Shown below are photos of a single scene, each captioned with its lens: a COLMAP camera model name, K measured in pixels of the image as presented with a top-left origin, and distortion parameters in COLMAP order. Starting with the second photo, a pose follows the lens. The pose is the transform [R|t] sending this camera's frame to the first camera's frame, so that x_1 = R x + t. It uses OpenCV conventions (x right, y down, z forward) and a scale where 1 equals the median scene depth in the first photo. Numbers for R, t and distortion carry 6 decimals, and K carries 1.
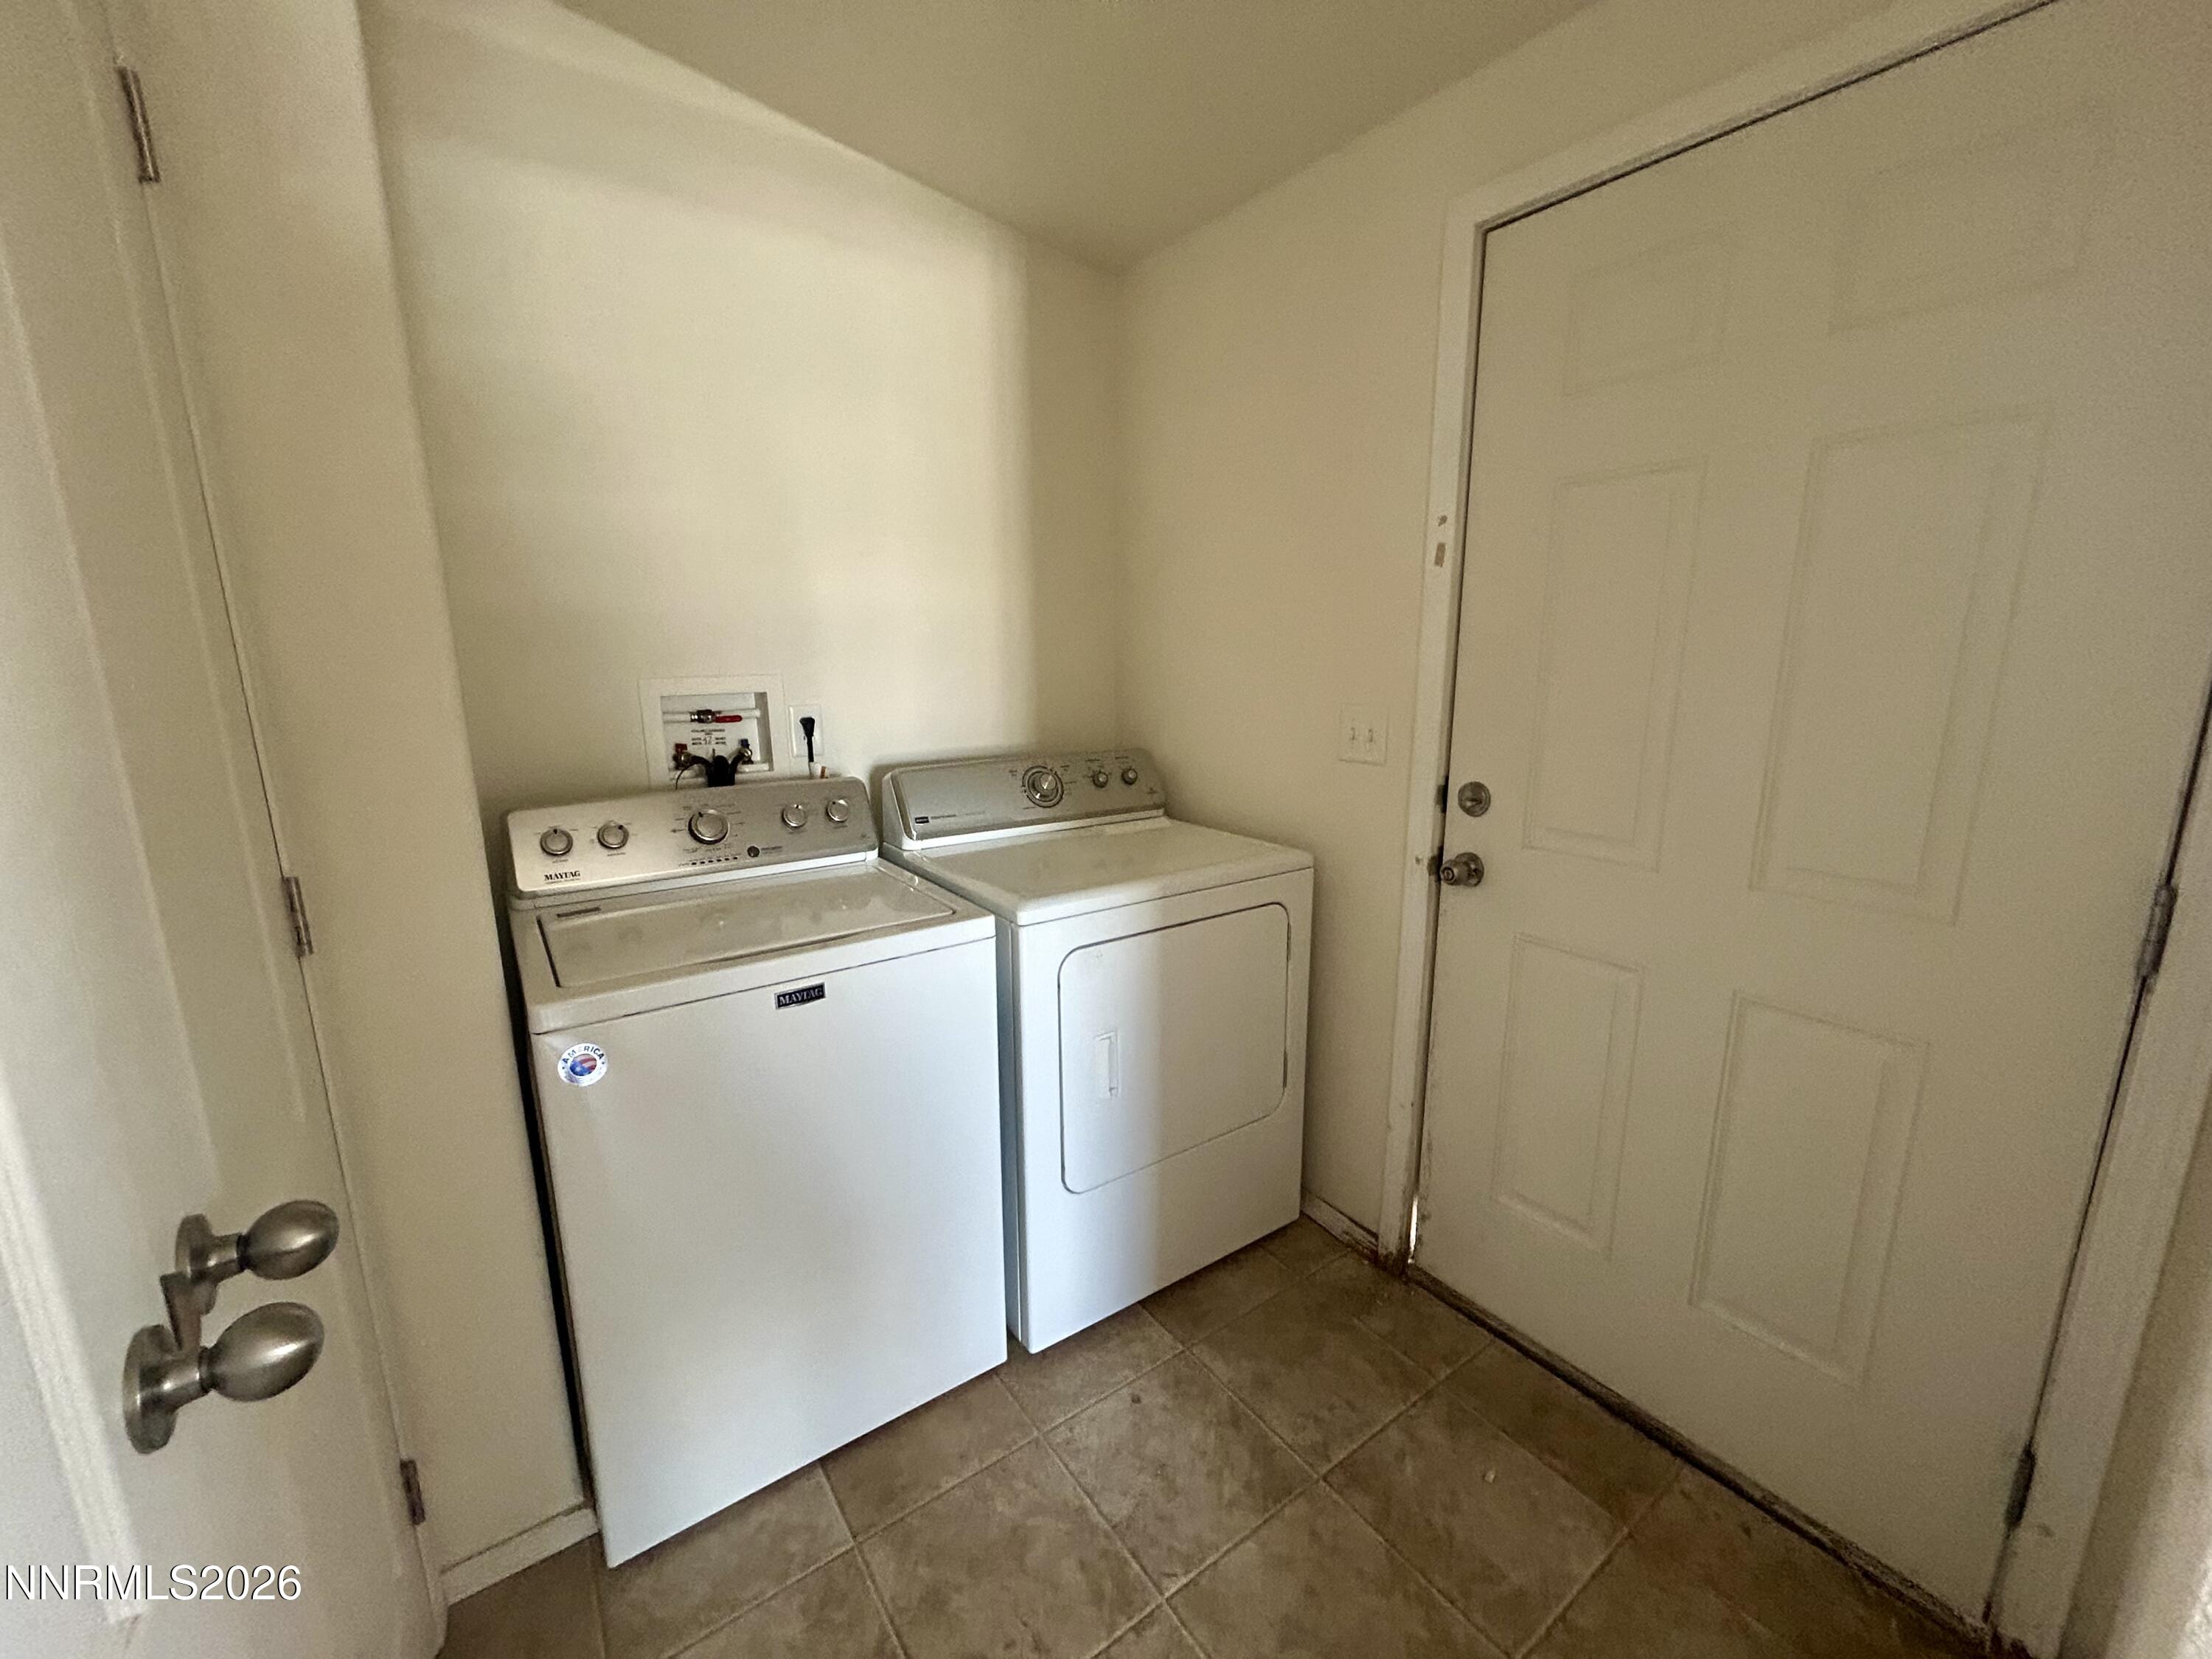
lens RADIAL K [[893.4, 0, 1106.0], [0, 893.4, 829.5], [0, 0, 1]] dist [0.001612, 0.000109]
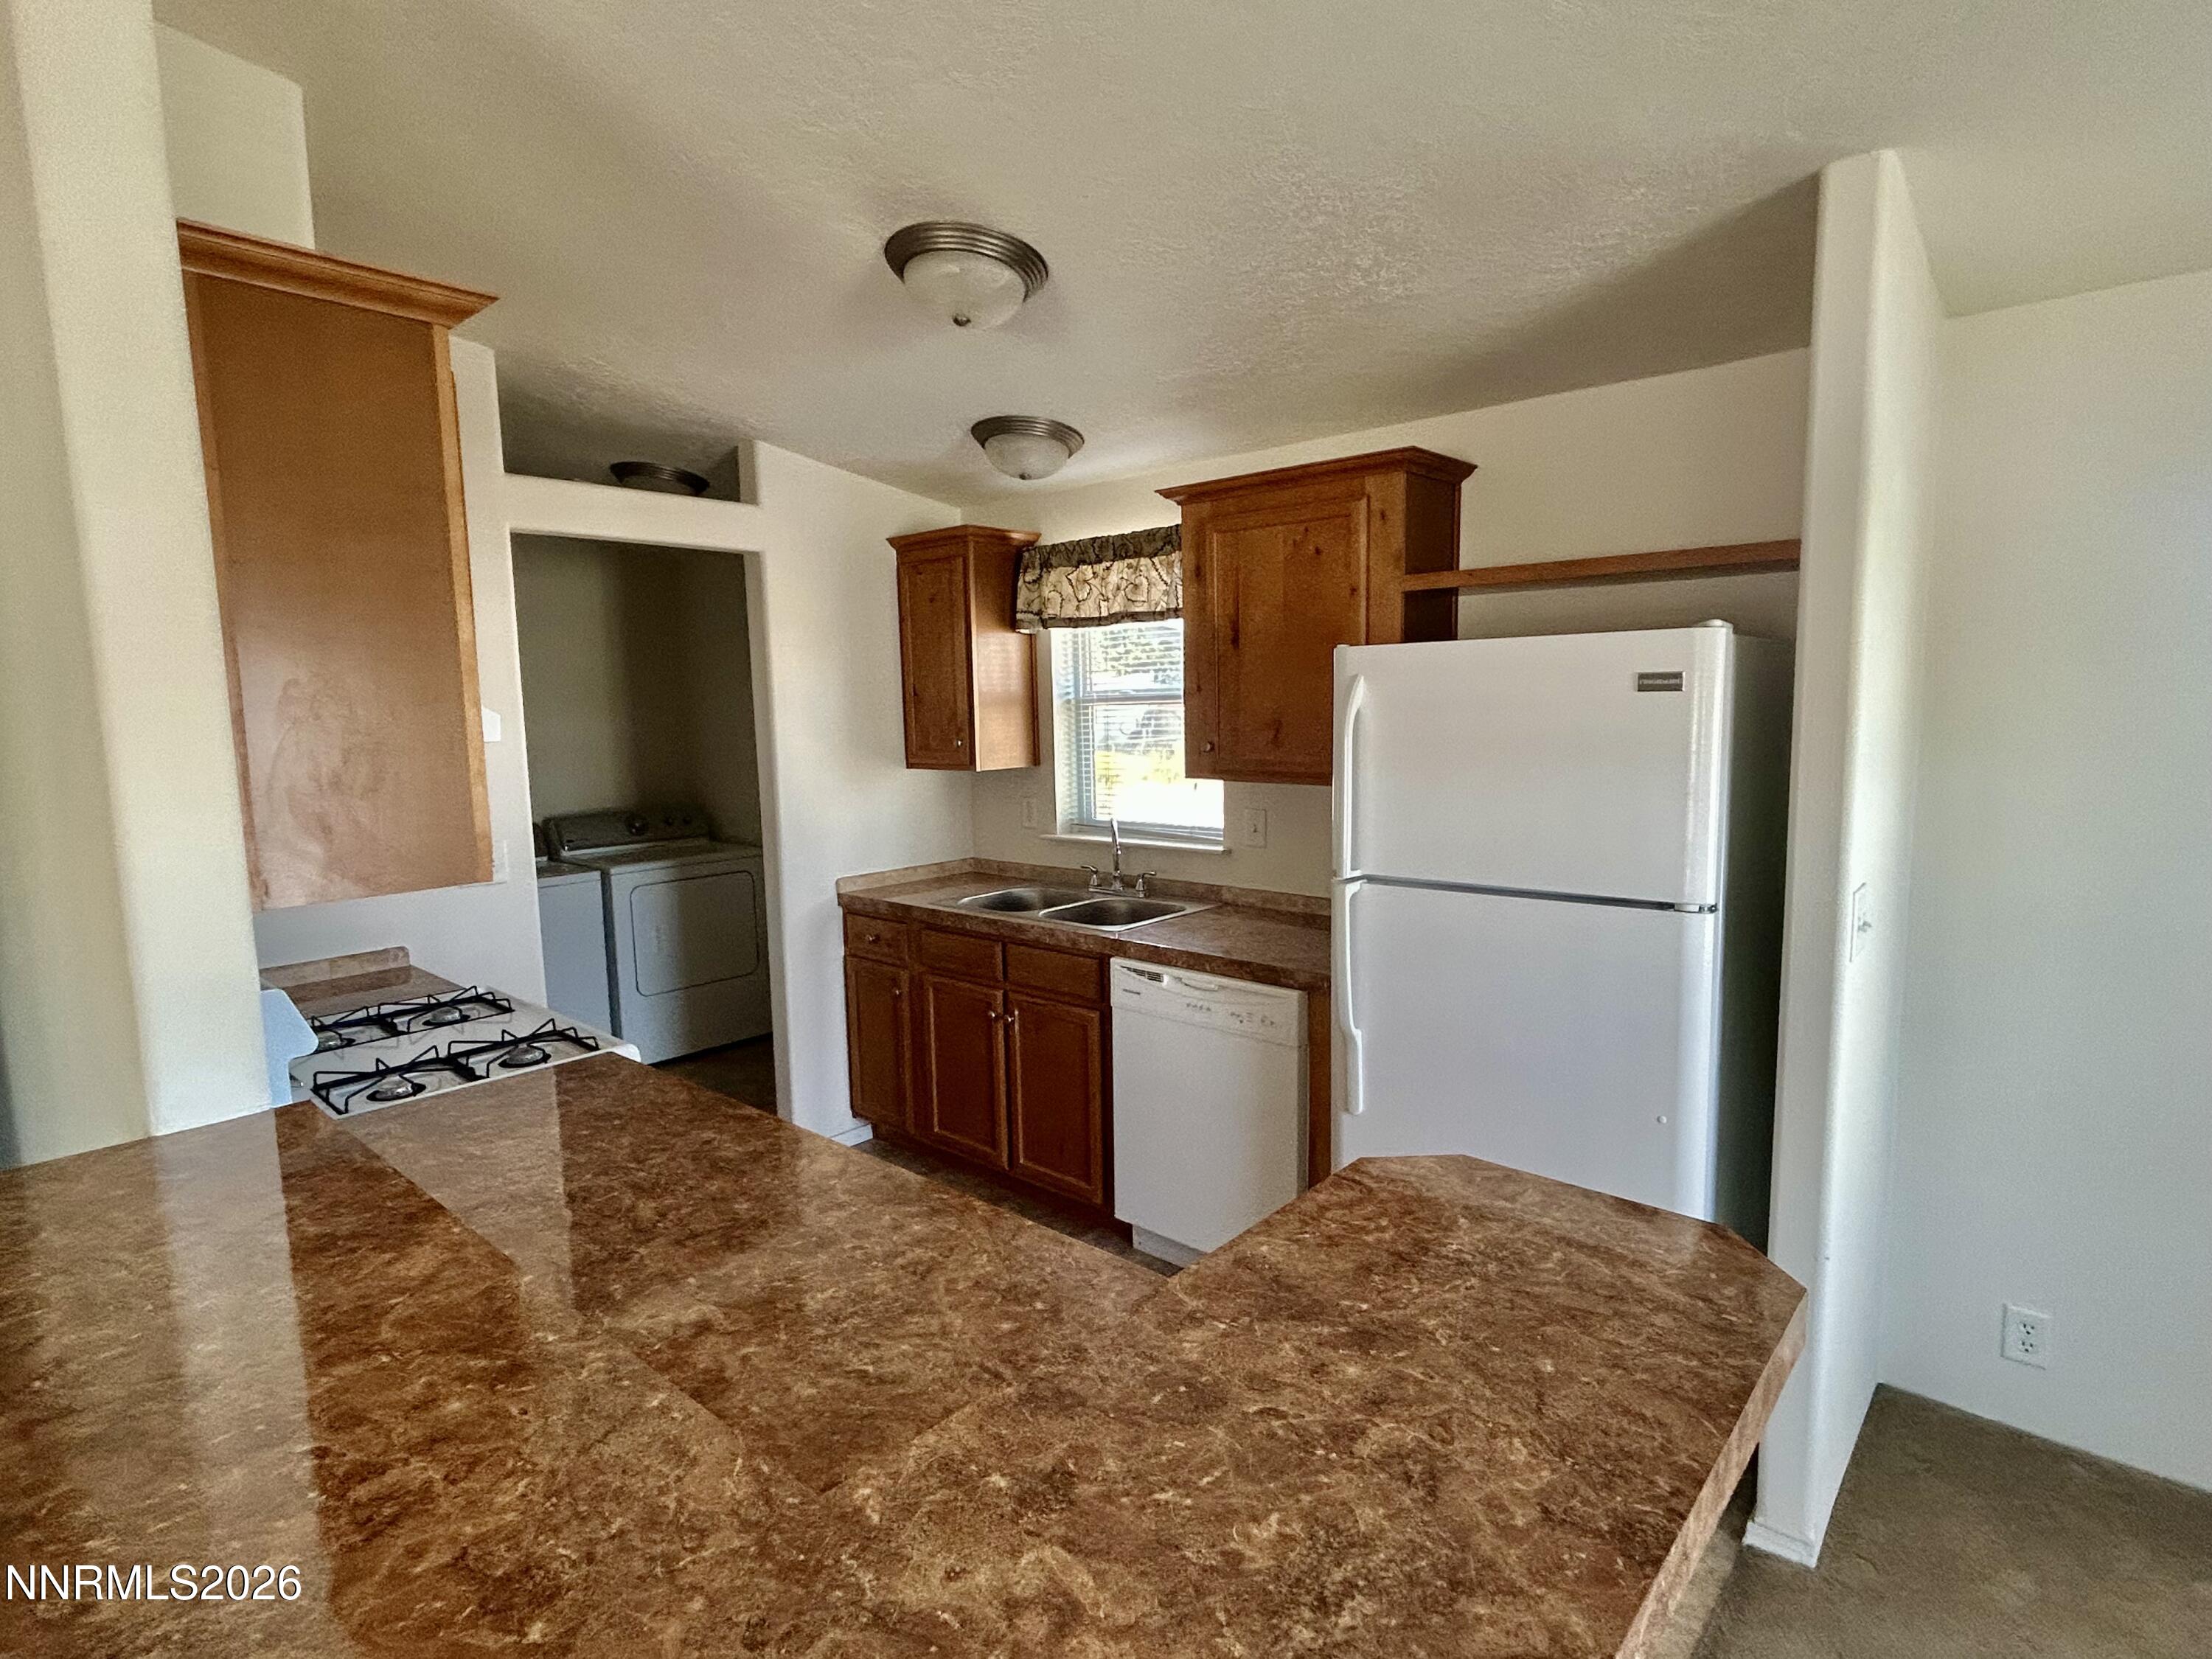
lens RADIAL K [[1114.8, 0, 1106.0], [0, 1114.8, 829.5], [0, 0, 1]] dist [-0.002163, -0.000256]
pose [[0.975537, -0.039890, 0.216185, 0.453169], [0.058653, 0.994980, -0.081078, 0.244977], [-0.211866, 0.091775, 0.972980, -1.803506]]
